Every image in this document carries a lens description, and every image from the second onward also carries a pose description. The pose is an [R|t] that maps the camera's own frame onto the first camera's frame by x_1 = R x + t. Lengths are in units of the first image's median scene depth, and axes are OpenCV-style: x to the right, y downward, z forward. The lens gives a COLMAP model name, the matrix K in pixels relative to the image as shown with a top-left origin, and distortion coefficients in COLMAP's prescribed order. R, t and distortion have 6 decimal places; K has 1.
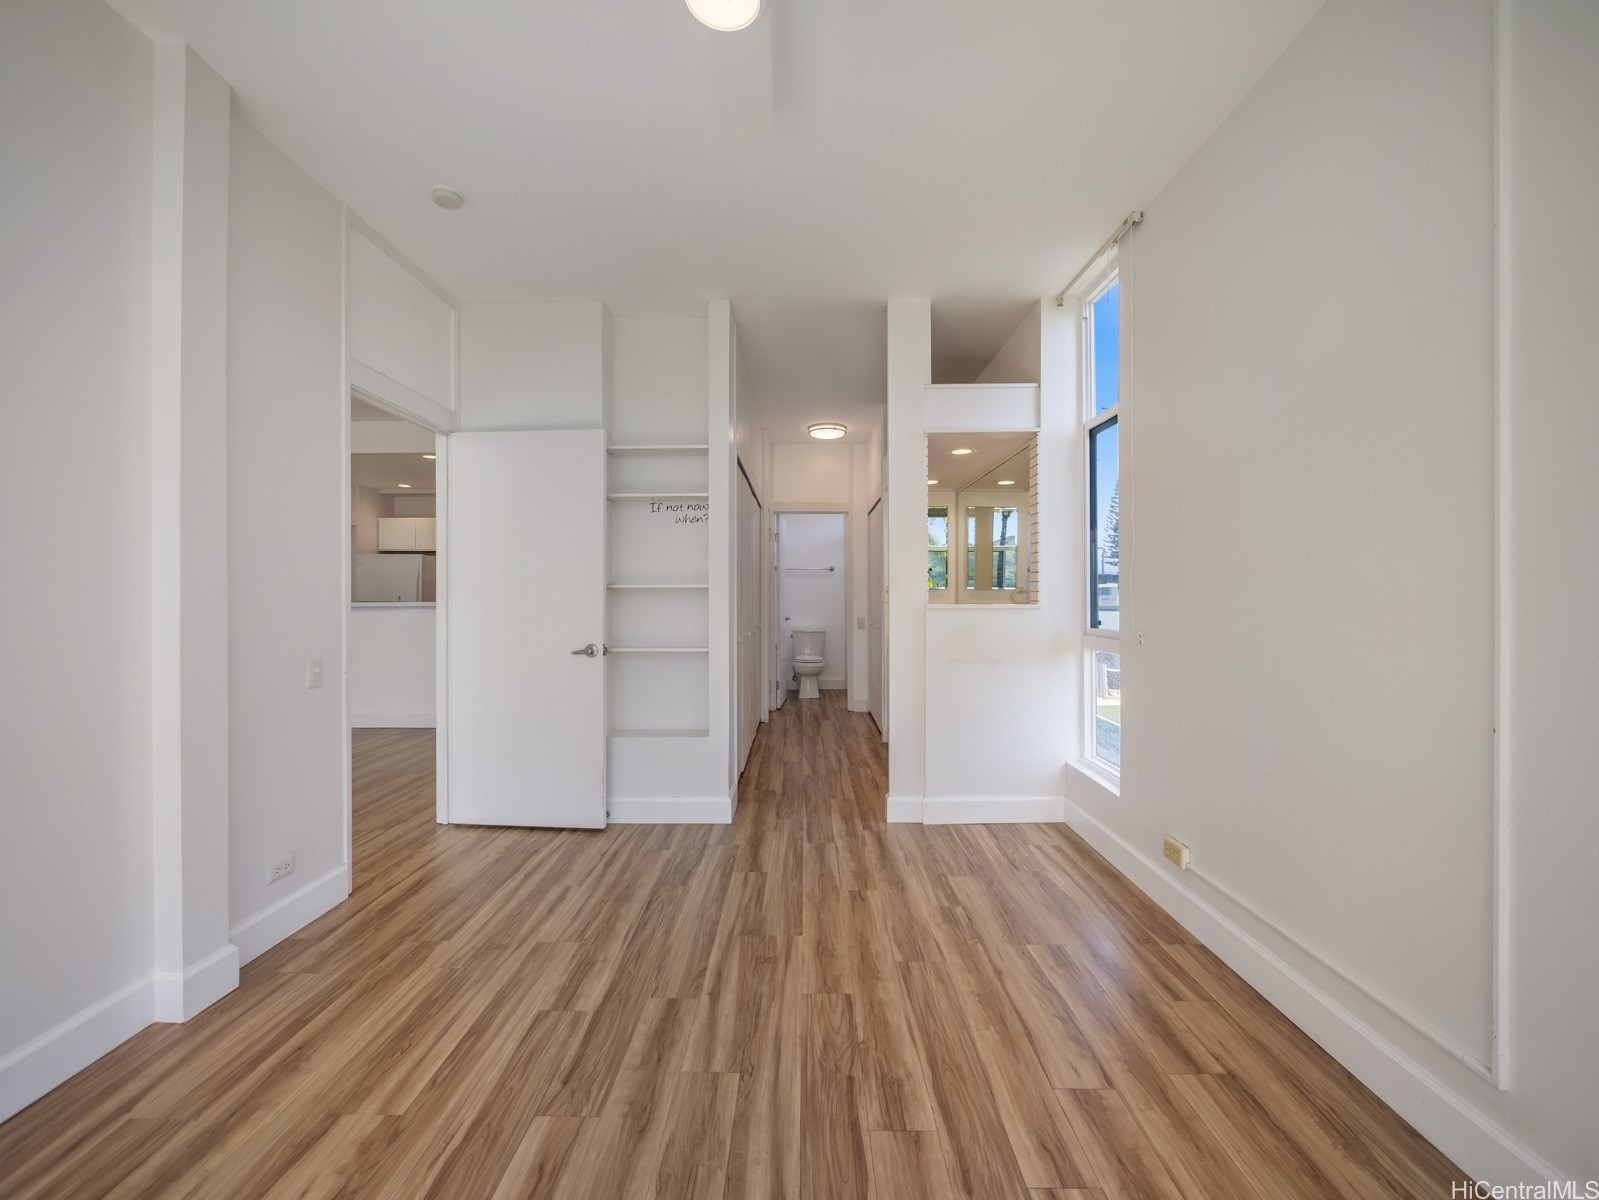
lens RADIAL K [[668.7, 0, 796.9], [0, 668.7, 596.4], [0, 0, 1]] dist [-0.002058, -0.000348]
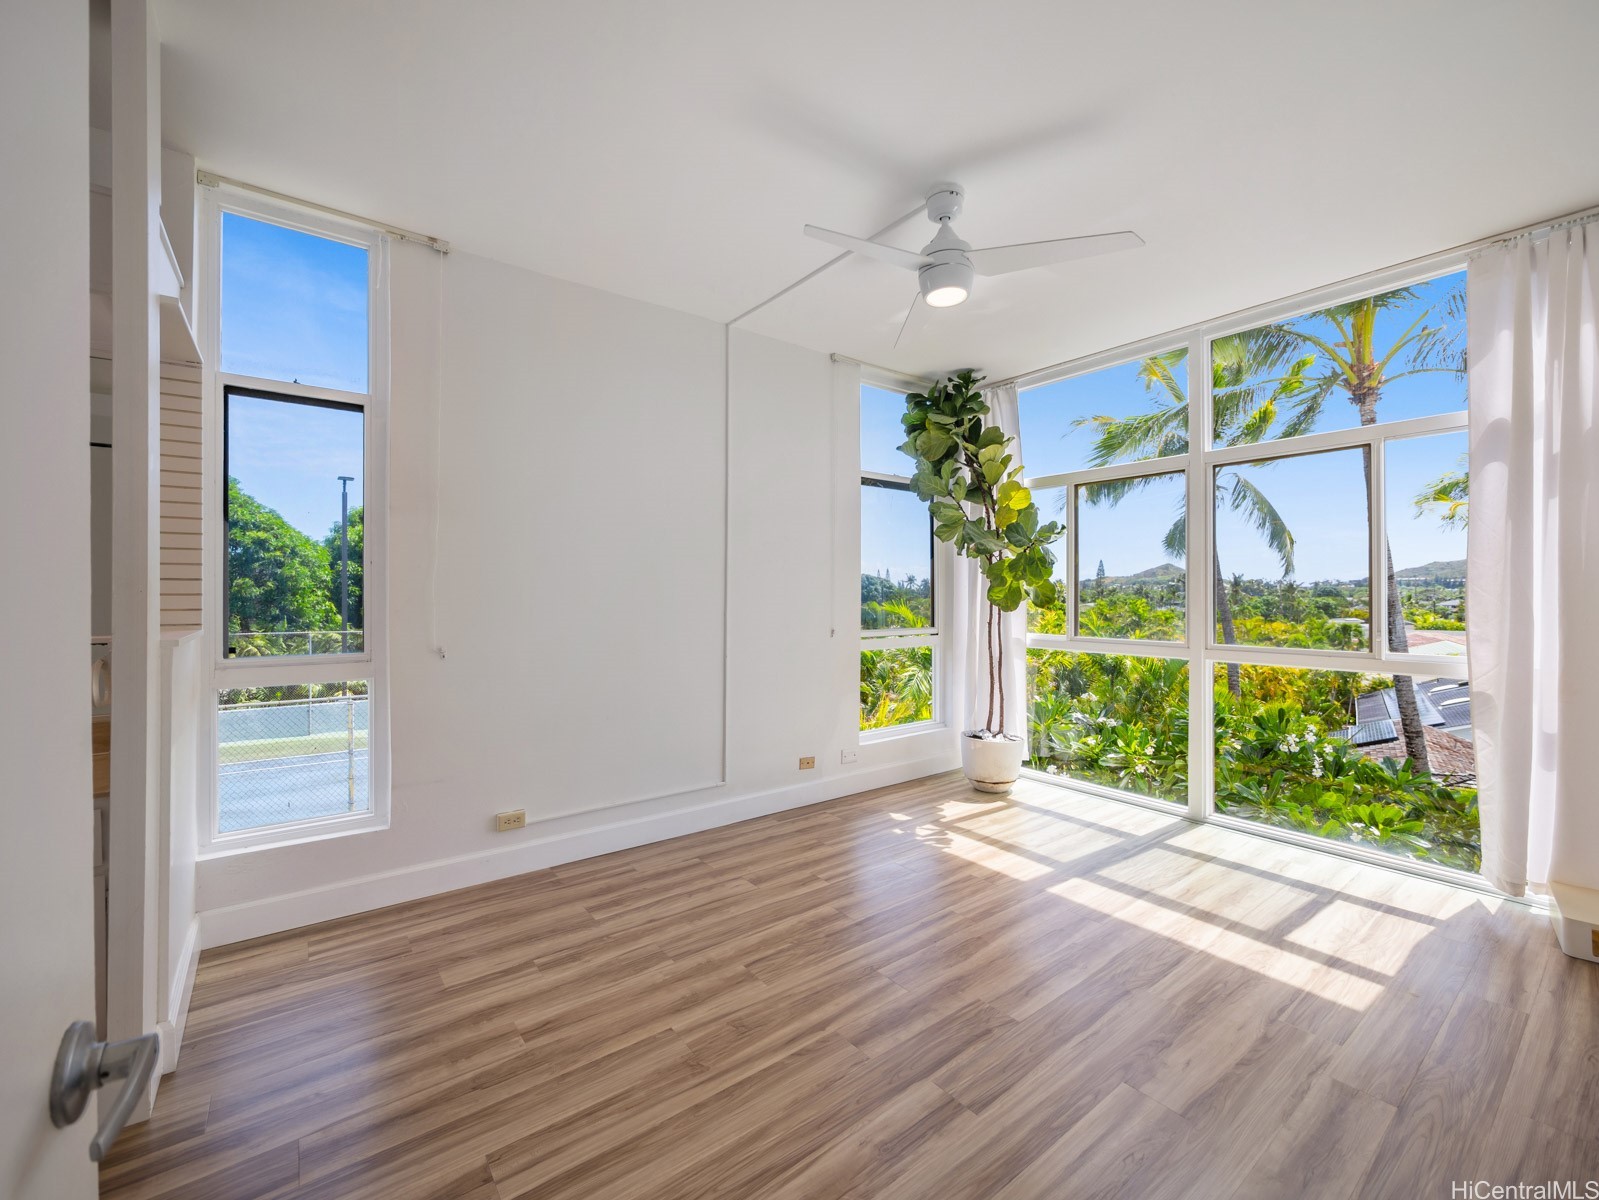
lens RADIAL K [[668.7, 0, 801.5], [0, 668.7, 595.2], [0, 0, 1]] dist [-0.002058, -0.000348]
pose [[-0.620150, -0.001069, 0.784483, -0.783808], [-0.000433, 0.999999, 0.001020, -0.033076], [-0.784483, 0.000292, -0.620150, 1.462166]]
